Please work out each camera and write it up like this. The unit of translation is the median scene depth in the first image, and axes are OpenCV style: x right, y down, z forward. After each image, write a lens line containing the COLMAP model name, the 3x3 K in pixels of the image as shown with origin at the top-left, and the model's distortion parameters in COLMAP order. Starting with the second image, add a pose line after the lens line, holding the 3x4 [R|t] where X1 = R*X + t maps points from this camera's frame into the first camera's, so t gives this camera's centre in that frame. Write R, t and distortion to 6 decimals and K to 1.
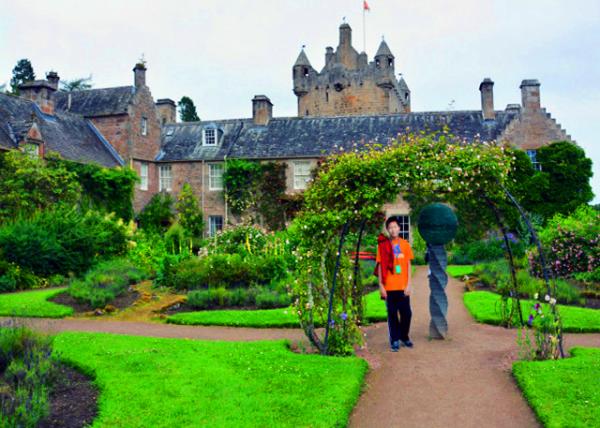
lens RADIAL K [[492.6, 0, 300.2], [0, 492.6, 214.1], [0, 0, 1]] dist [-0.009635, -0.000069]
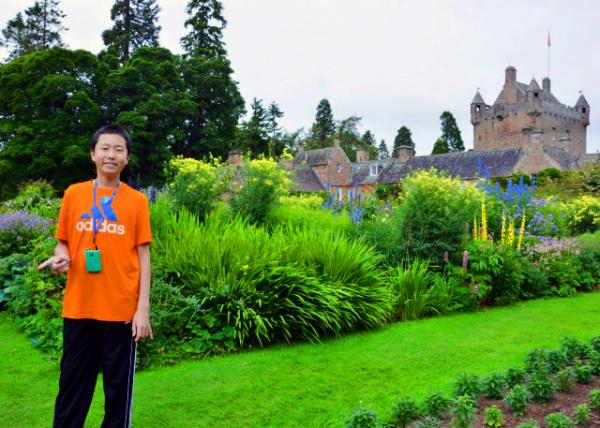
lens RADIAL K [[492.6, 0, 300.1], [0, 492.6, 214.5], [0, 0, 1]] dist [-0.009635, -0.000069]
pose [[0.824853, -0.000678, -0.565347, 0.371423], [0.002448, 0.999994, 0.002373, -0.000261], [0.565342, -0.003342, 0.824850, -0.389512]]
